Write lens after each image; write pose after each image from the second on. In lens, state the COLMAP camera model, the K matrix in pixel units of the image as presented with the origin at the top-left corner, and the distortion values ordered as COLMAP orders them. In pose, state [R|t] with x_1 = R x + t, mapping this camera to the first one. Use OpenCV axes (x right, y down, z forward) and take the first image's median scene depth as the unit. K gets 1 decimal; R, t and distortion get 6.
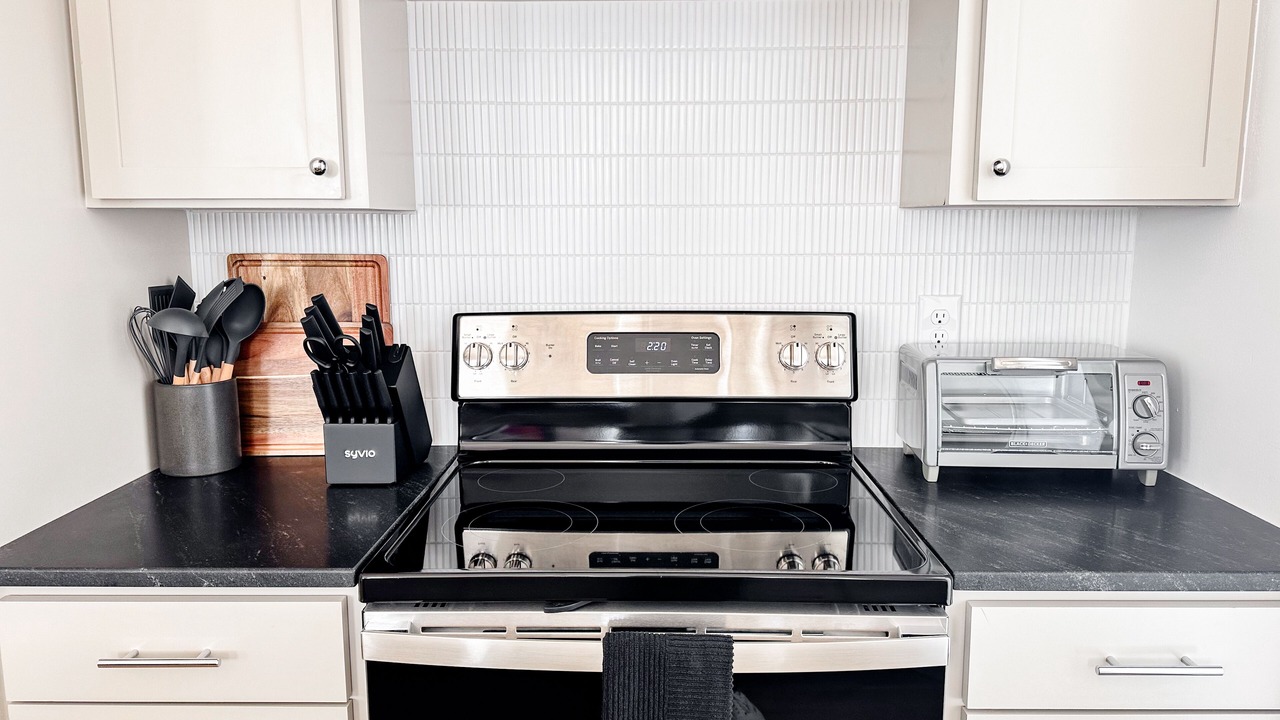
lens RADIAL K [[891.4, 0, 637.5], [0, 891.4, 355.7], [0, 0, 1]] dist [0.154708, -0.258035]
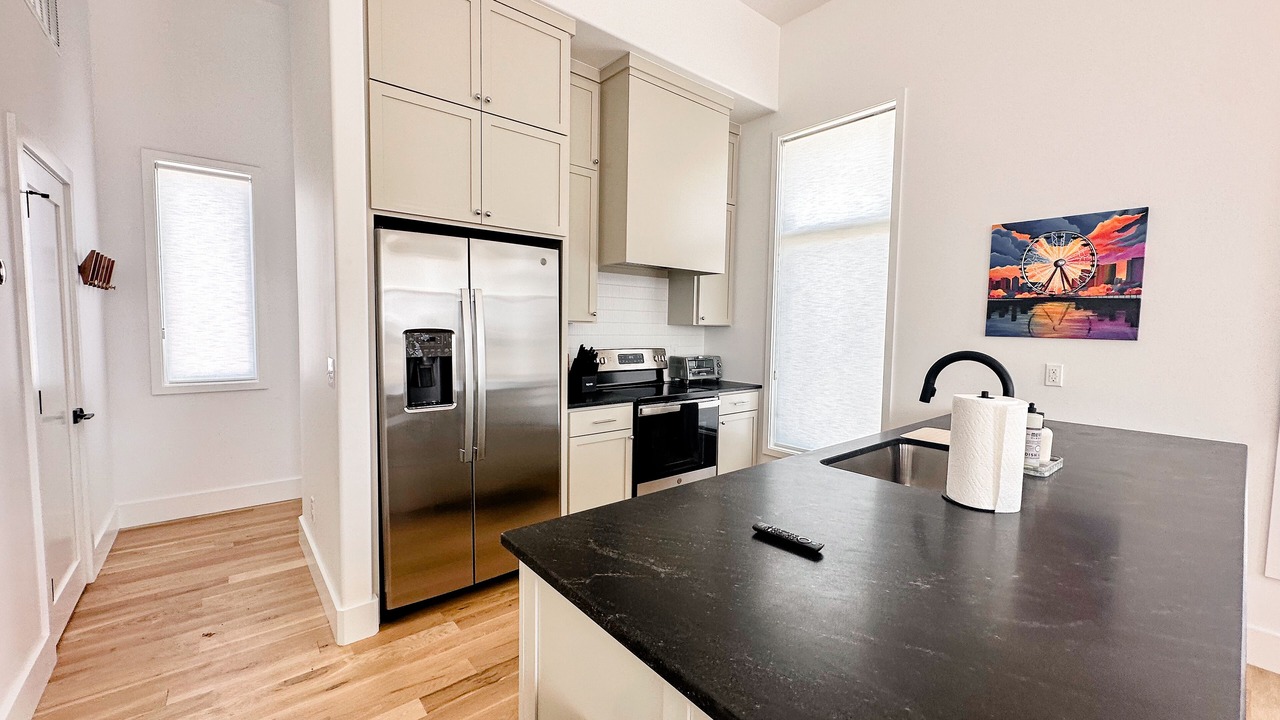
lens RADIAL K [[508.6, 0, 640.0], [0, 508.6, 360.0], [0, 0, 1]] dist [-0.001282, -0.000048]
pose [[0.753612, -0.028220, 0.656713, -1.474796], [0.077118, 0.995974, -0.045697, 0.111125], [-0.652780, 0.085082, 0.752755, -0.769537]]
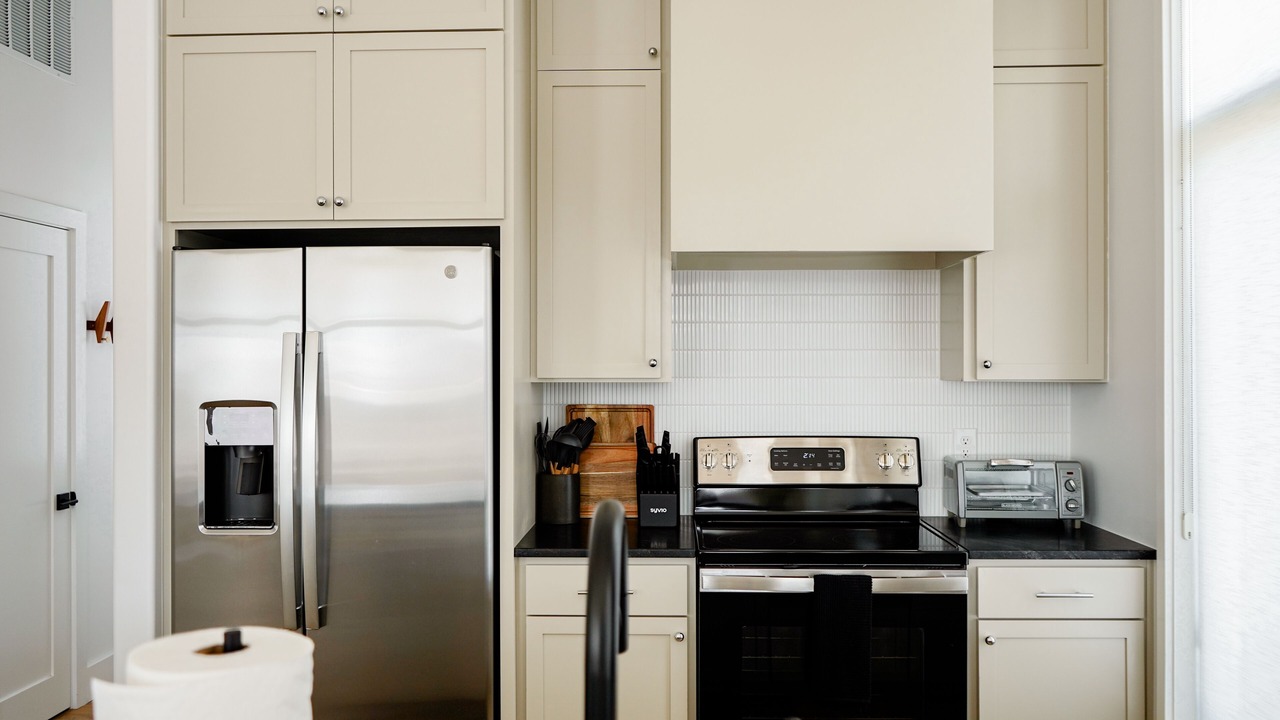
lens RADIAL K [[1023.9, 0, 640.0], [0, 1023.9, 360.0], [0, 0, 1]] dist [-0.012321, -0.000240]
pose [[0.999900, 0.001192, -0.014056, -0.289859], [-0.003258, 0.989000, -0.147880, 0.104708], [0.013725, 0.147911, 0.988905, -1.066062]]
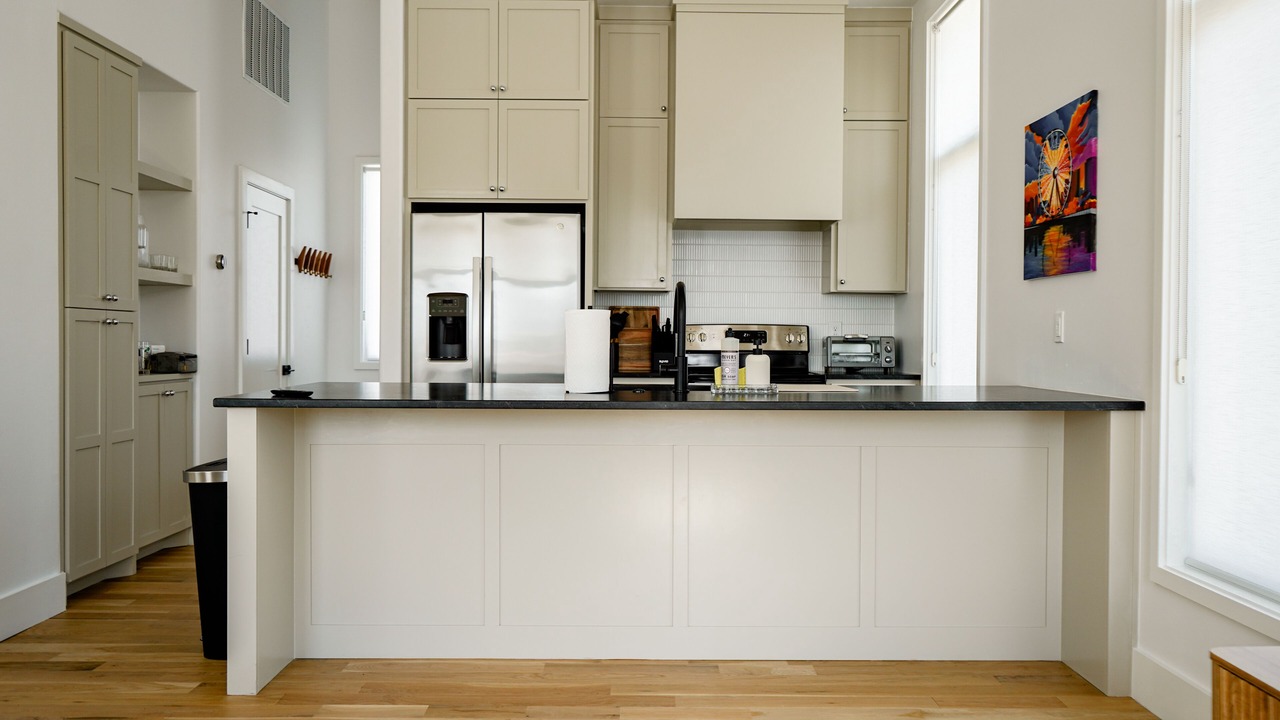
lens RADIAL K [[1047.9, 0, 640.0], [0, 1047.9, 360.0], [0, 0, 1]] dist [0.005293, 0.001624]
pose [[0.999462, 0.009996, 0.031237, -0.477778], [-0.005888, 0.991636, -0.128932, 0.565371], [-0.032265, 0.128679, 0.991161, -2.695433]]
